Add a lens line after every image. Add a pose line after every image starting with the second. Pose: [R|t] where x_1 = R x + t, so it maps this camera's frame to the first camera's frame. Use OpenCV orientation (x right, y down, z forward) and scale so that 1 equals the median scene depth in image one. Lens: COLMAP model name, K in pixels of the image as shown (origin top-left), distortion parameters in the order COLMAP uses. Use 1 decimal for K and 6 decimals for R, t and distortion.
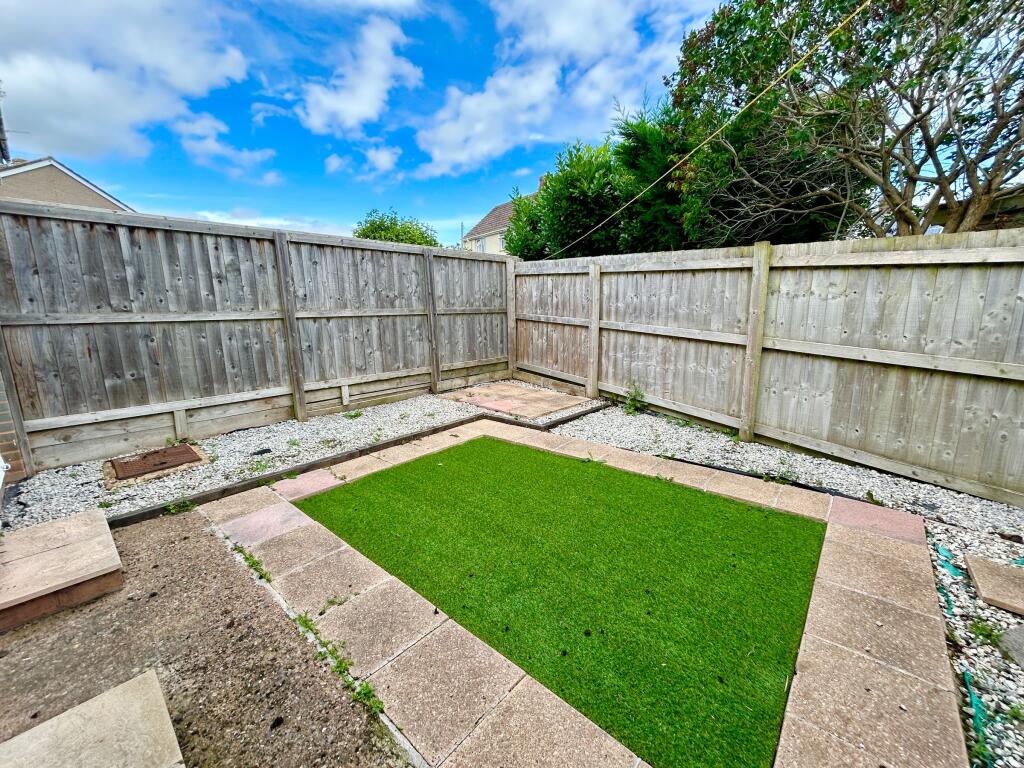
lens RADIAL K [[415.8, 0, 514.4], [0, 415.8, 385.4], [0, 0, 1]] dist [0.000038, 0.001706]
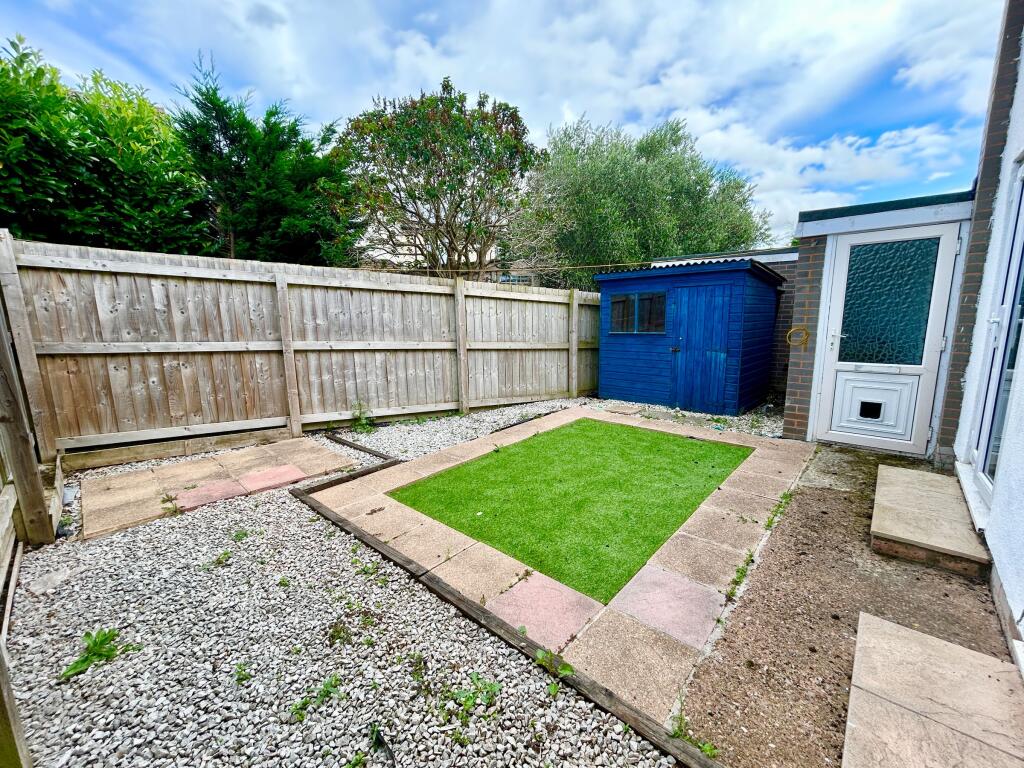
lens RADIAL K [[415.8, 0, 511.5], [0, 415.8, 384.9], [0, 0, 1]] dist [0.000038, 0.001706]
pose [[0.013903, -0.151977, 0.988286, -0.771139], [0.209897, 0.966803, 0.145721, -0.128906], [-0.977625, 0.205412, 0.045341, 0.700077]]
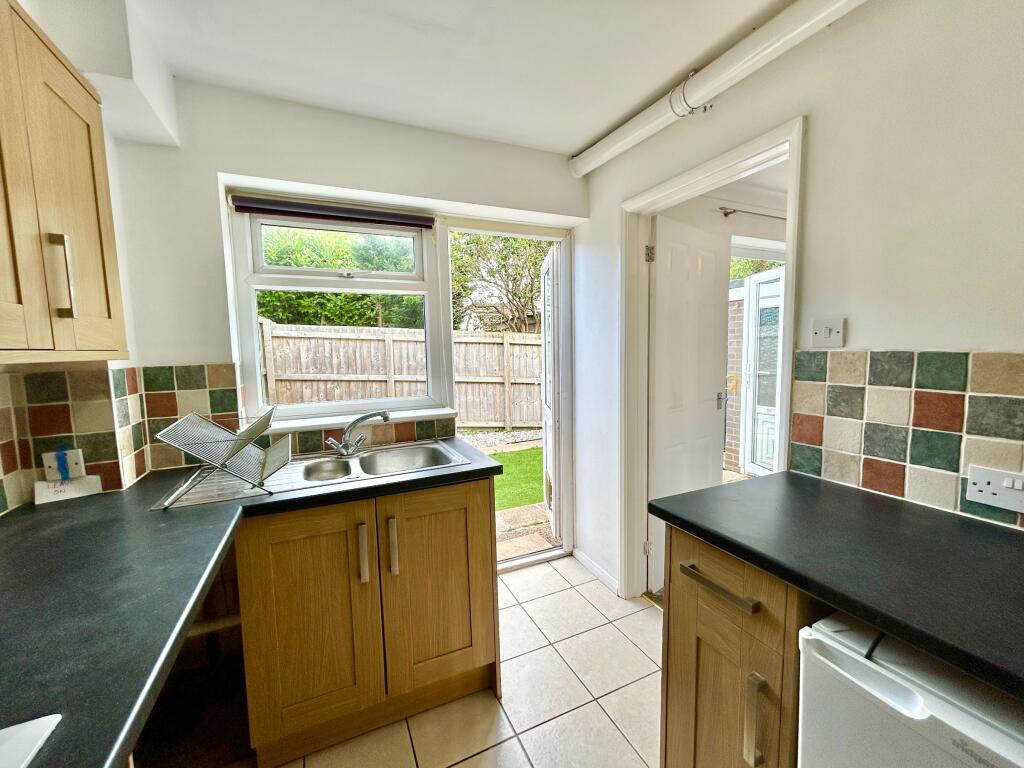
lens RADIAL K [[415.8, 0, 513.6], [0, 415.8, 385.4], [0, 0, 1]] dist [0.000038, 0.001706]
pose [[0.403025, -0.076600, 0.911978, -1.069515], [0.189121, 0.981953, -0.001100, -0.063417], [-0.895435, 0.172918, 0.410238, 0.150572]]
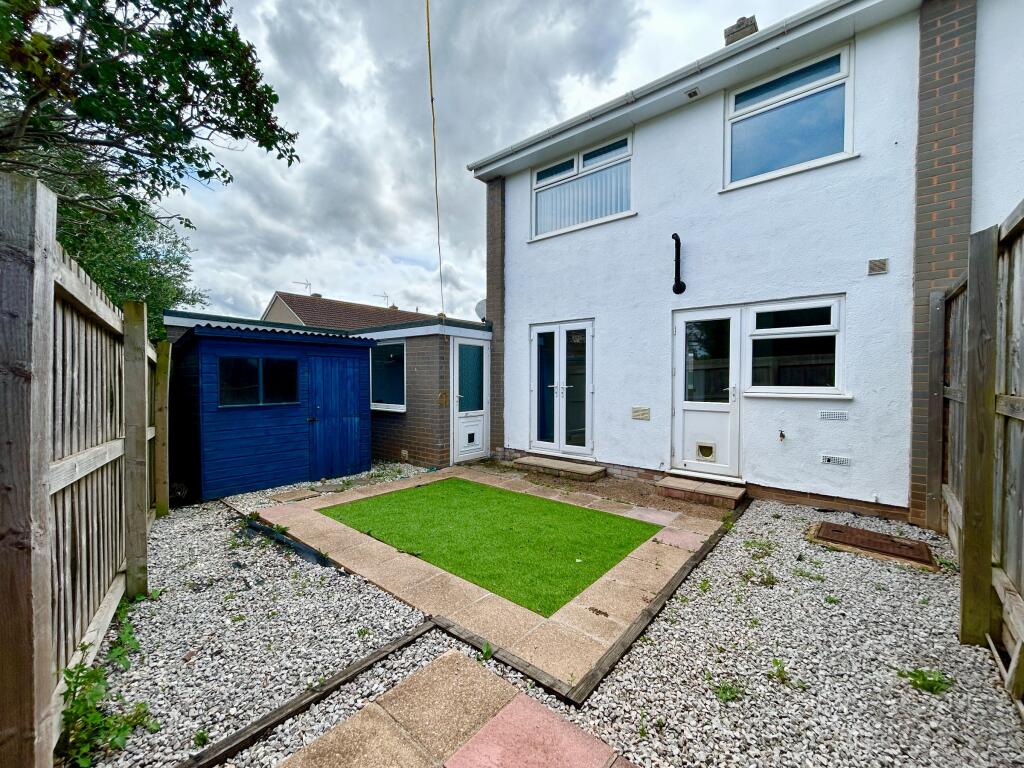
lens RADIAL K [[415.8, 0, 514.9], [0, 415.8, 382.2], [0, 0, 1]] dist [0.000038, 0.001706]
pose [[-0.999368, 0.013879, -0.032732, -0.016561], [0.006995, 0.979422, 0.201703, -0.297476], [0.034858, 0.201346, -0.978900, 1.468078]]
